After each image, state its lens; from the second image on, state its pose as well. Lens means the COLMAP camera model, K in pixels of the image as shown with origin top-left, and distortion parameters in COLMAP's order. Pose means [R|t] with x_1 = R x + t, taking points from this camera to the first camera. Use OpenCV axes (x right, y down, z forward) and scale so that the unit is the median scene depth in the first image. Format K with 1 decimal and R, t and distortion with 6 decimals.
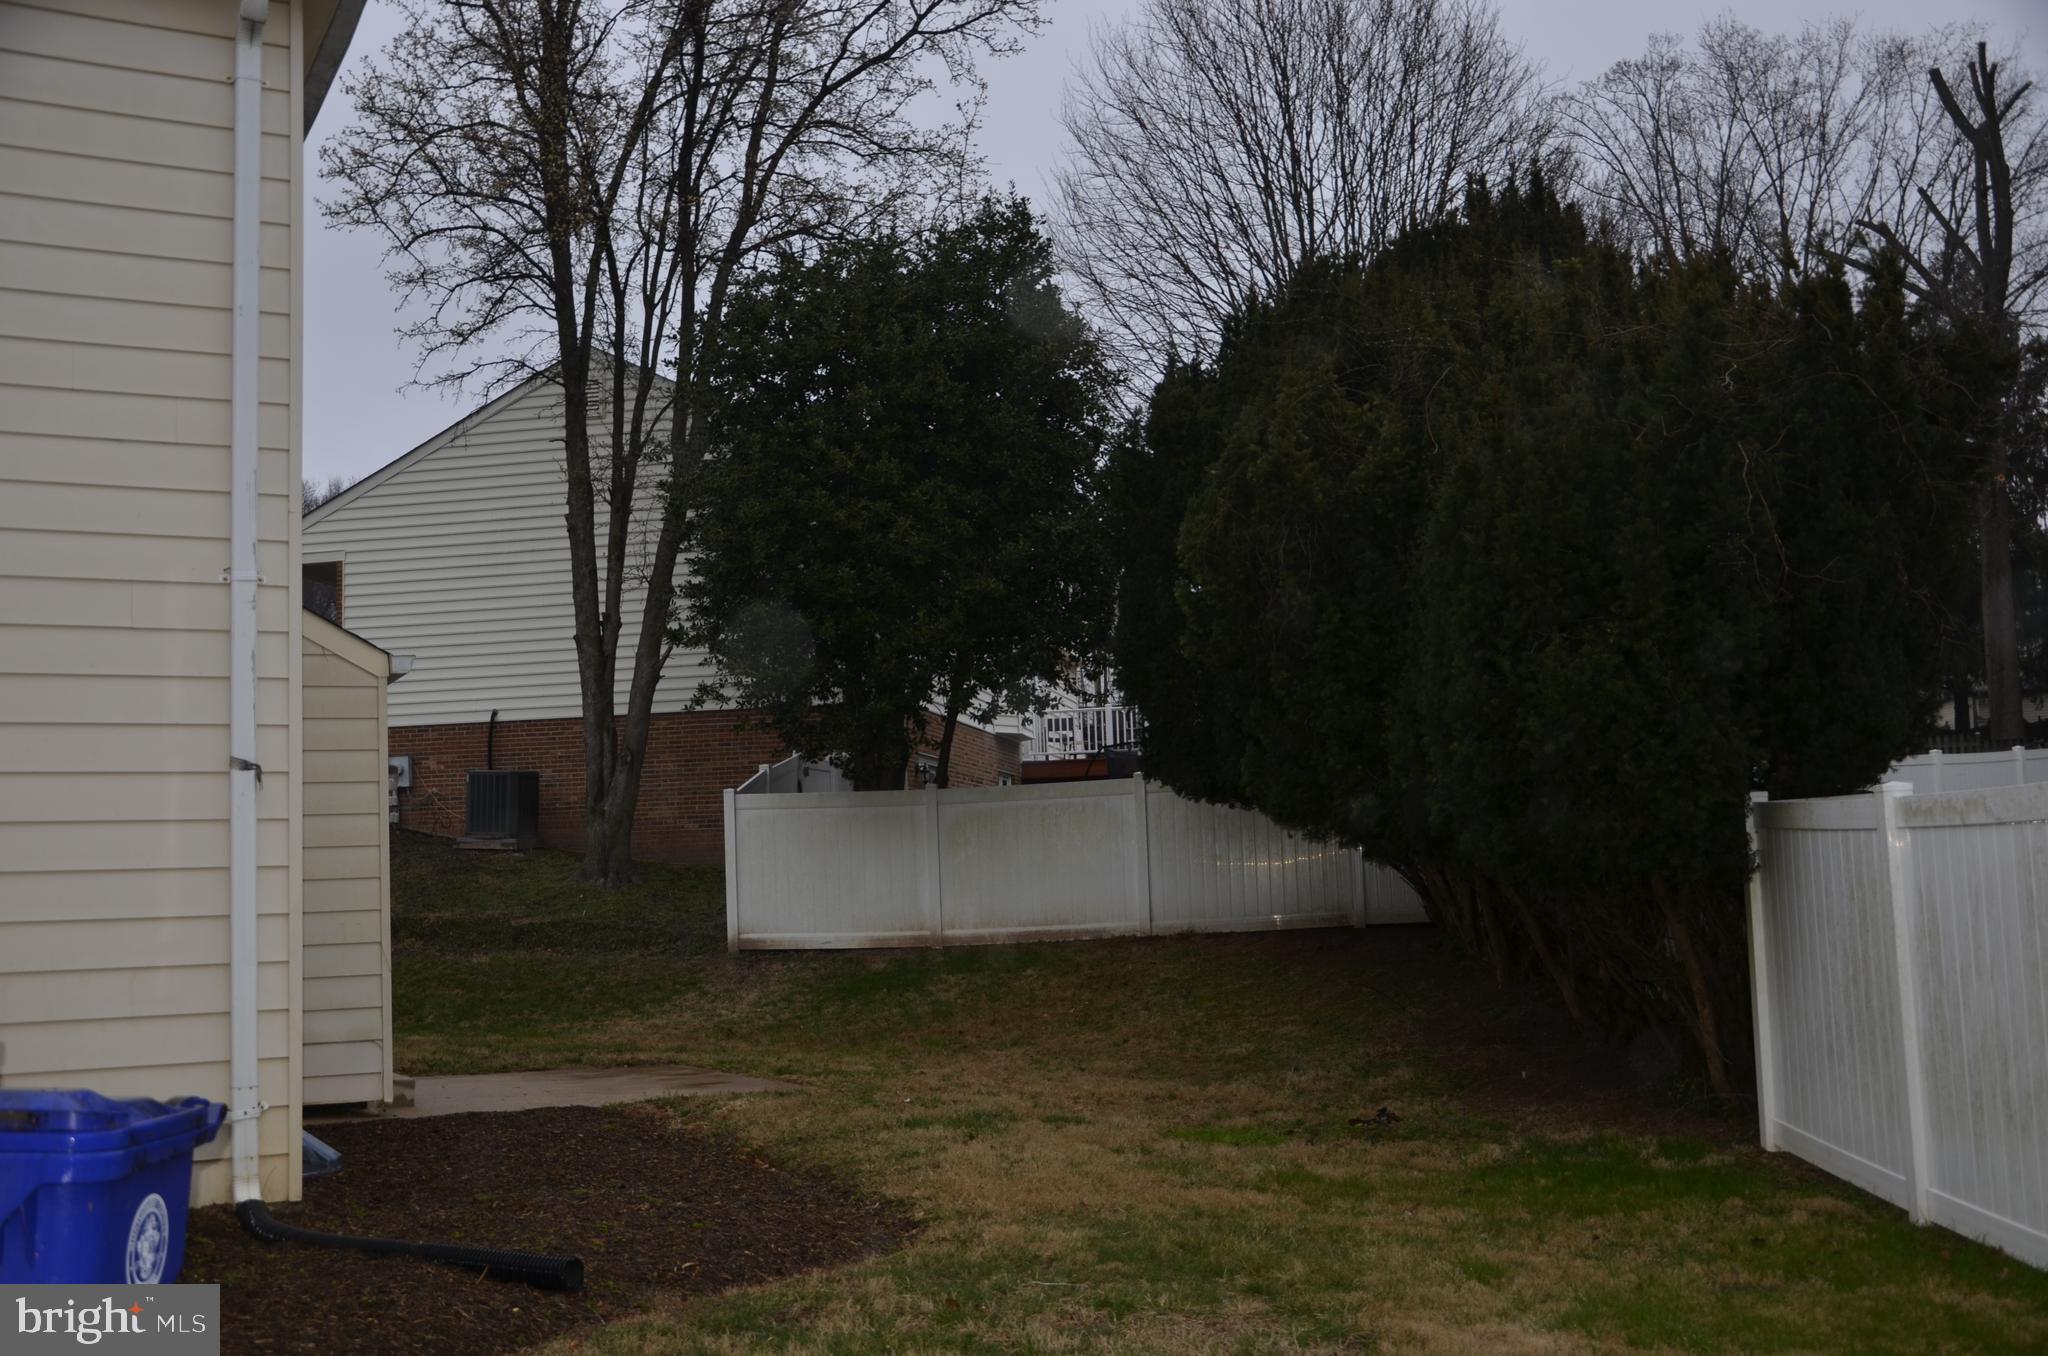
lens RADIAL K [[2204.3, 0, 1025.1], [0, 2204.3, 674.9], [0, 0, 1]] dist [-0.015069, 0.001008]
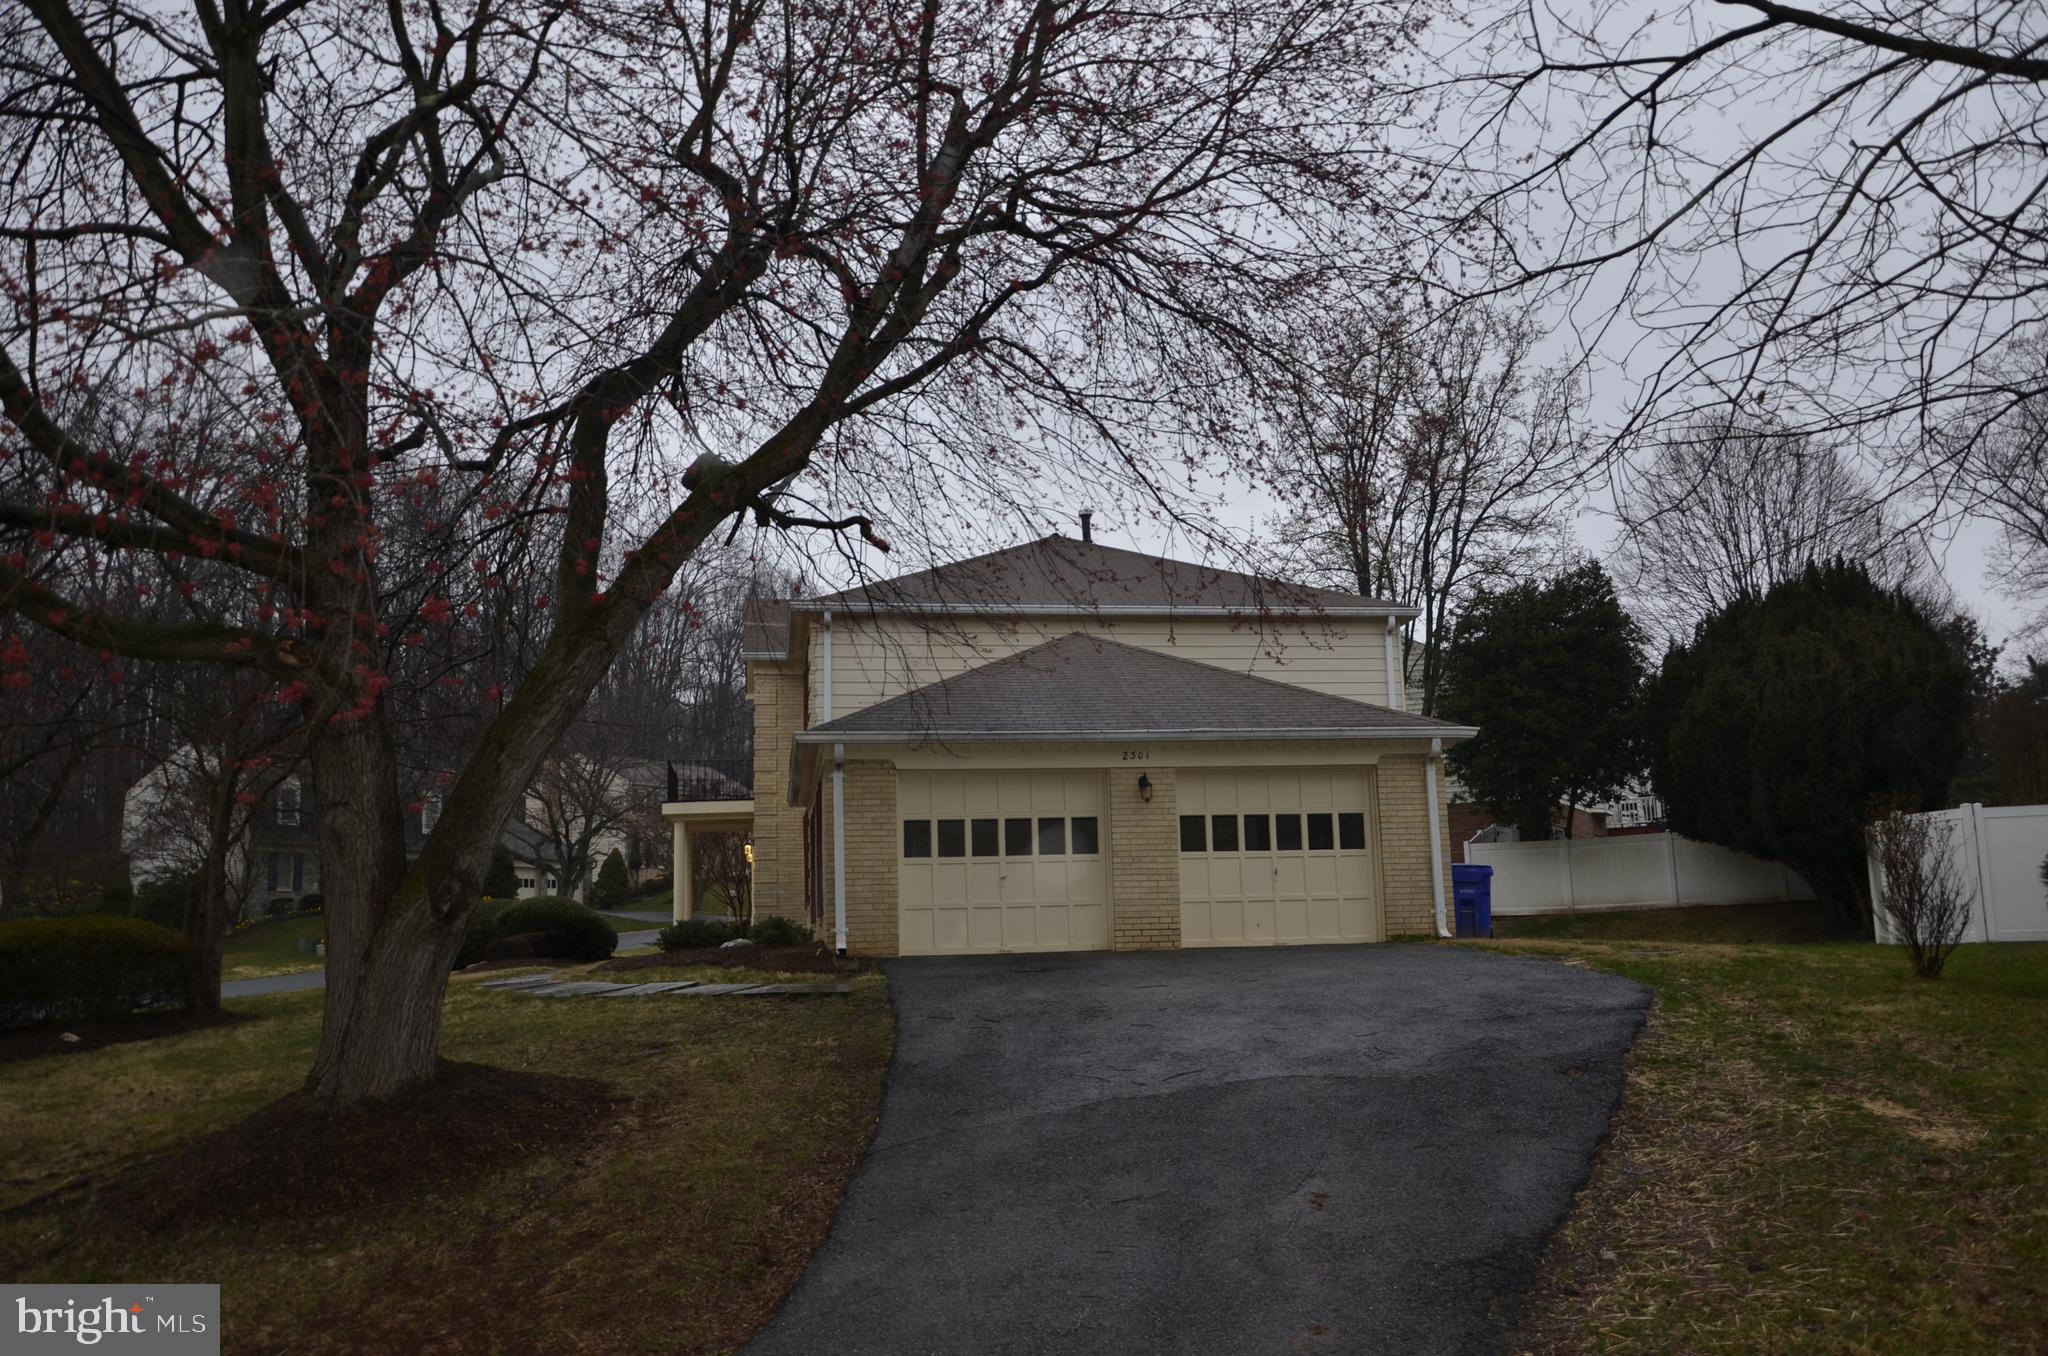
lens RADIAL K [[1633.9, 0, 1011.9], [0, 1633.9, 696.2], [0, 0, 1]] dist [-0.028012, 0.003551]
pose [[0.939756, -0.046547, -0.338661, -0.005074], [0.030101, 0.998106, -0.053657, -0.017860], [0.340517, 0.040230, 0.939377, -0.647578]]
